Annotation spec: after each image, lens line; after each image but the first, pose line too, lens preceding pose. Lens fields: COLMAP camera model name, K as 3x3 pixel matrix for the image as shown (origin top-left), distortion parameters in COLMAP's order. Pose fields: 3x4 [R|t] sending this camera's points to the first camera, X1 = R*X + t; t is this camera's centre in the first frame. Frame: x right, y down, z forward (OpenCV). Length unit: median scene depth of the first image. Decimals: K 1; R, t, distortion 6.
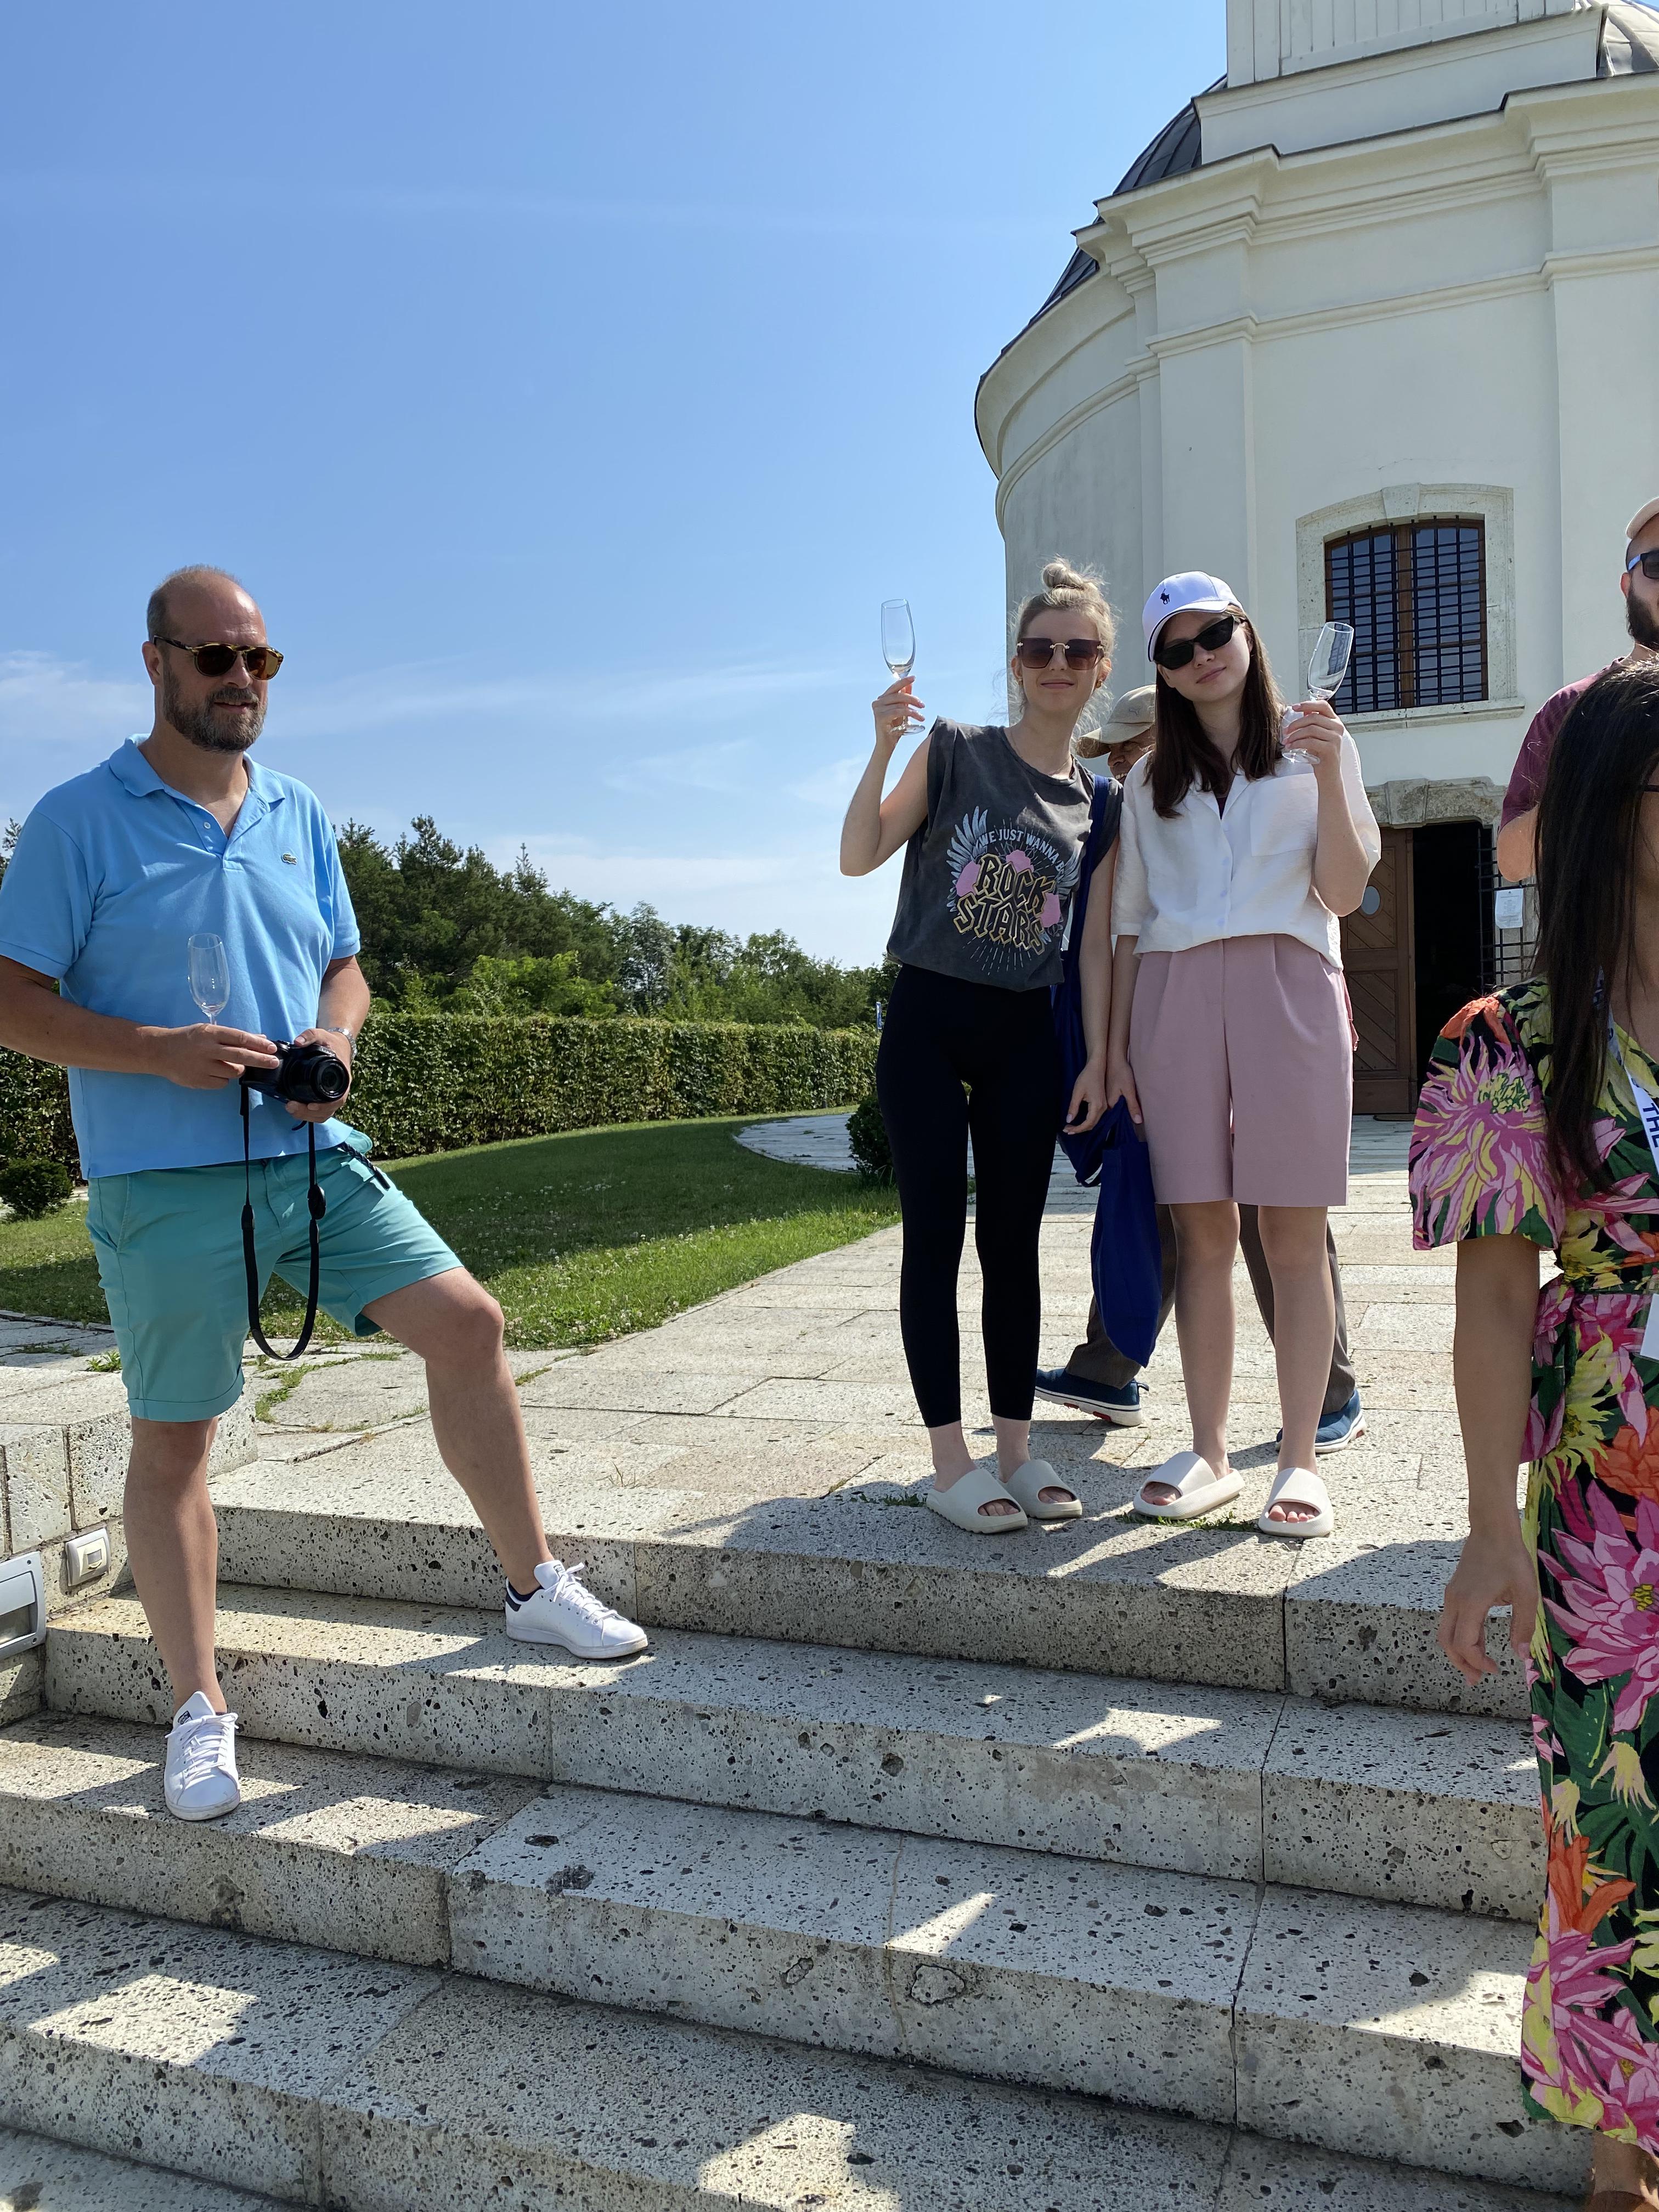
lens RADIAL K [[1656.3, 0, 836.6], [0, 1656.3, 1124.4], [0, 0, 1]] dist [-0.005706, -0.013062]
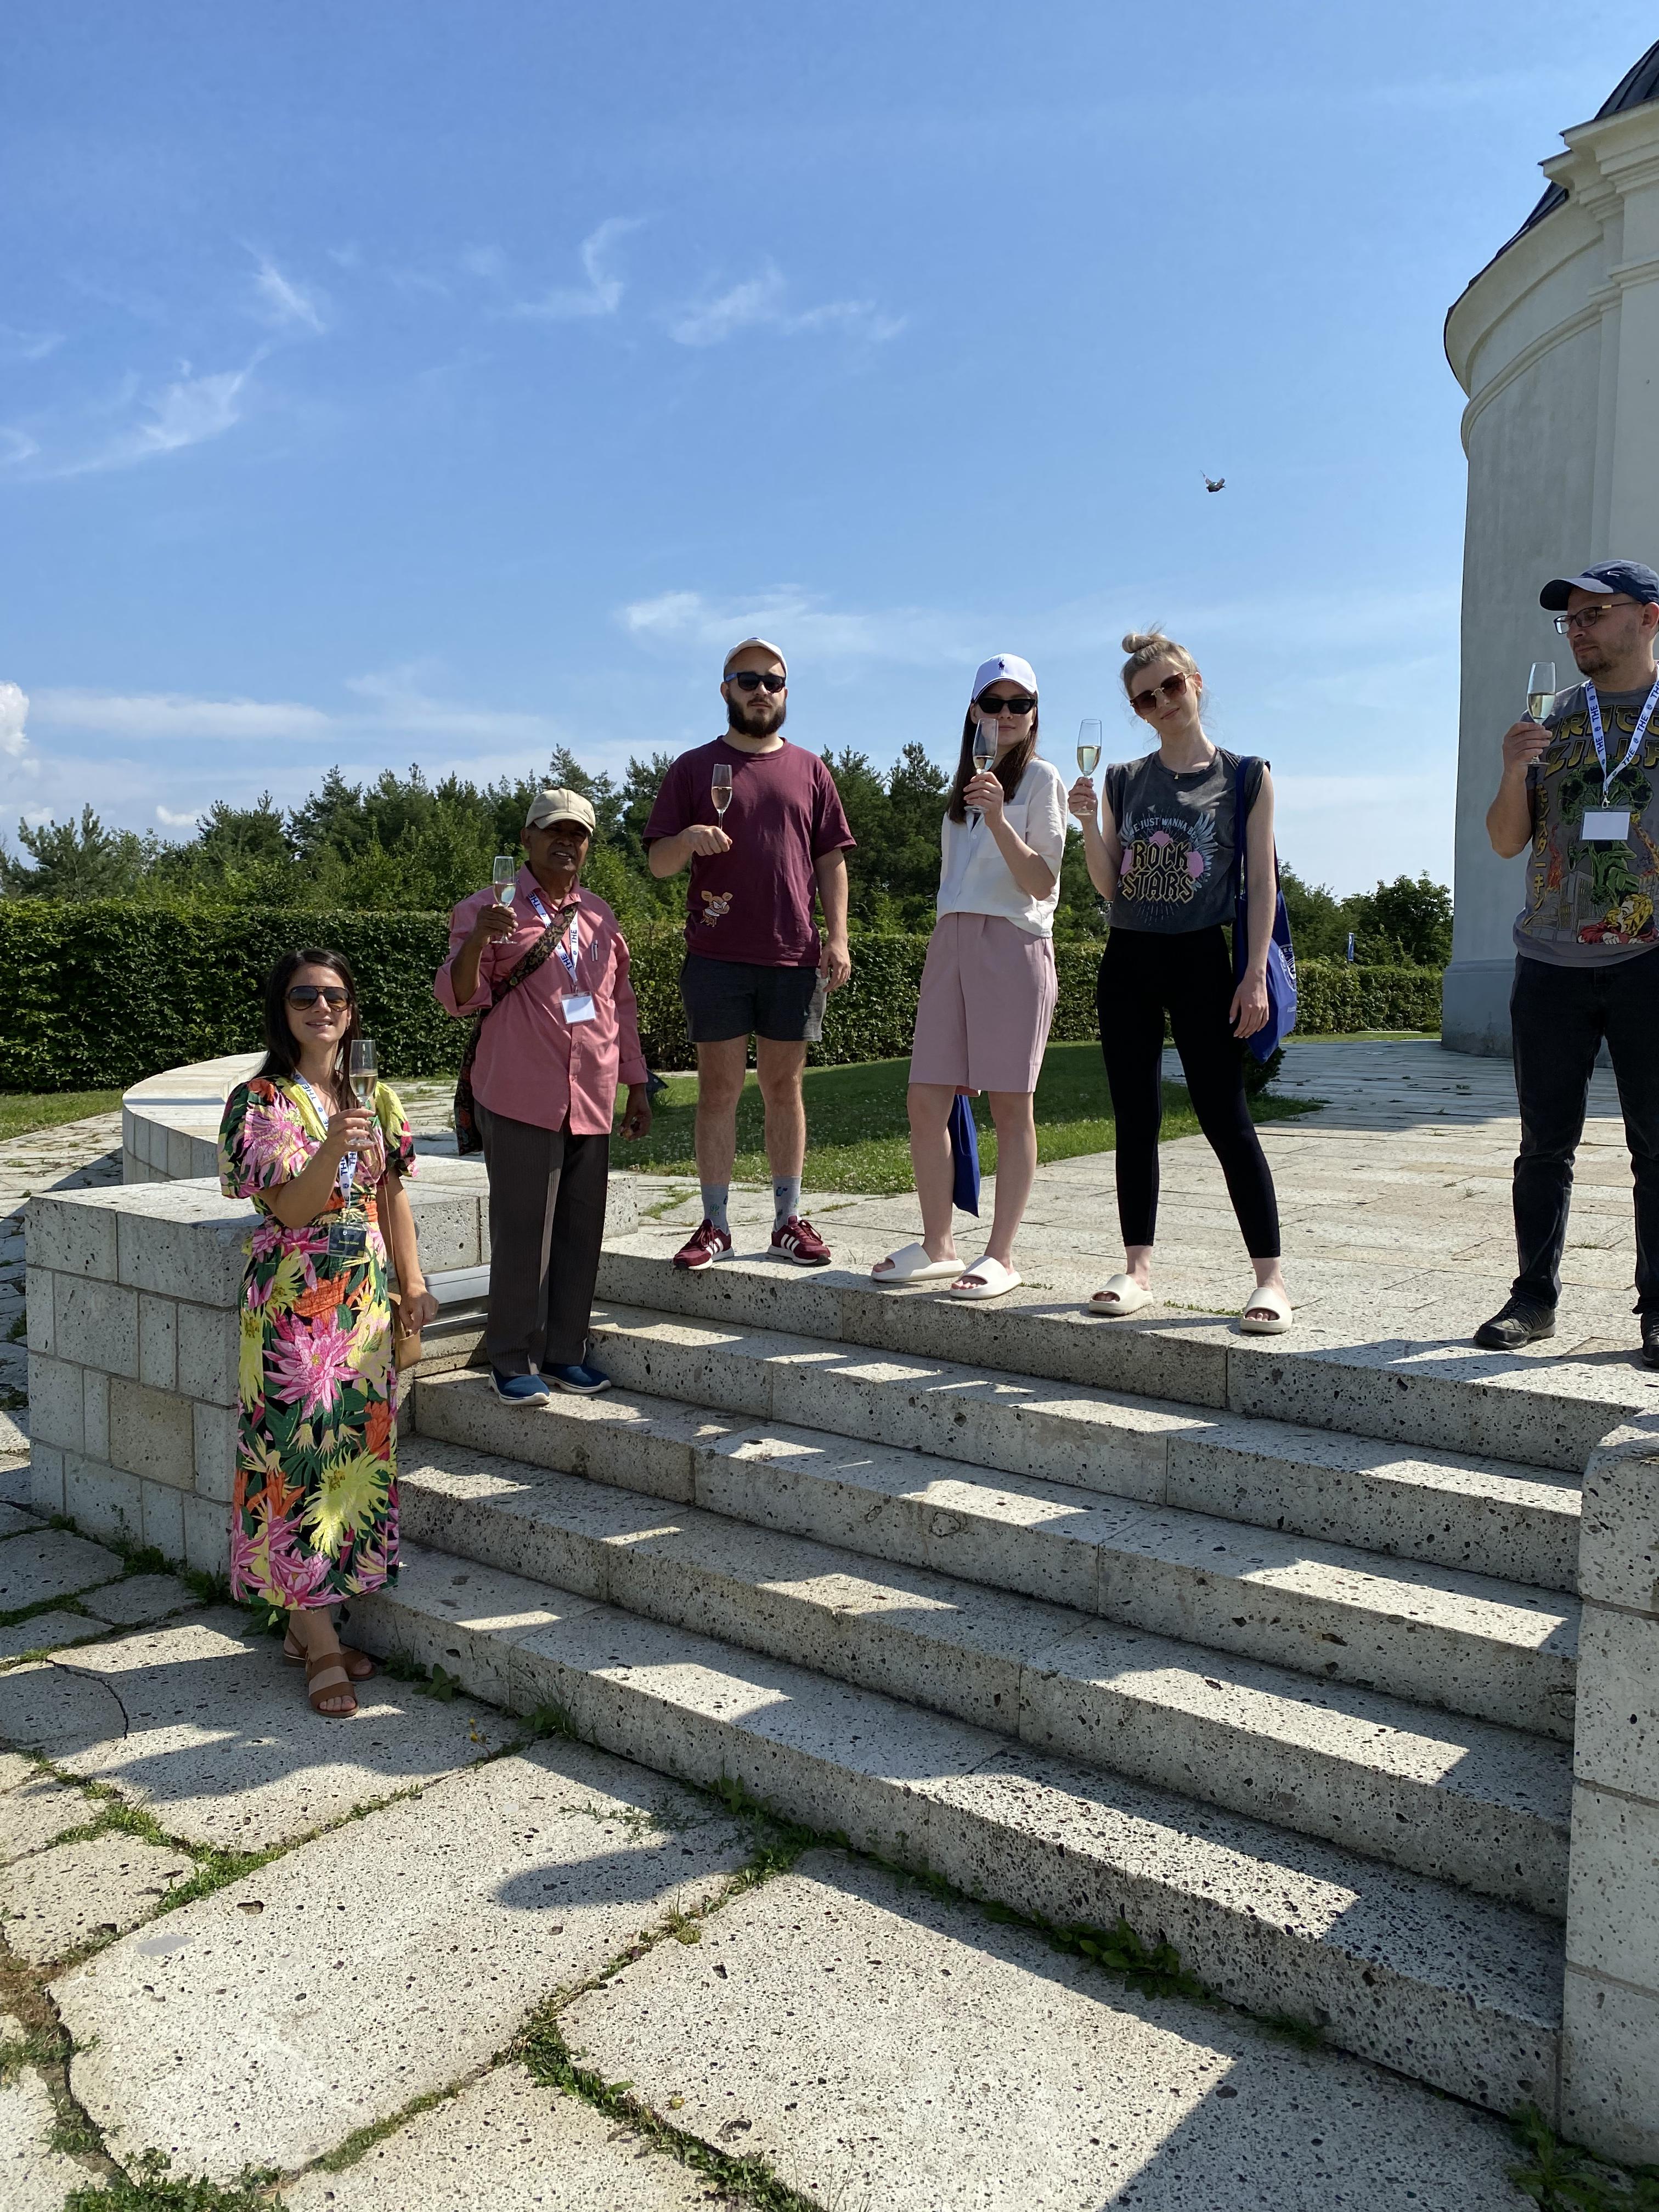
lens RADIAL K [[1656.3, 0, 824.6], [0, 1656.3, 1095.9], [0, 0, 1]] dist [-0.005706, -0.013062]
pose [[0.954975, 0.056002, -0.291353, 0.352275], [-0.047427, 0.998211, 0.036415, 0.019736], [0.292871, -0.020958, 0.955922, -0.560376]]
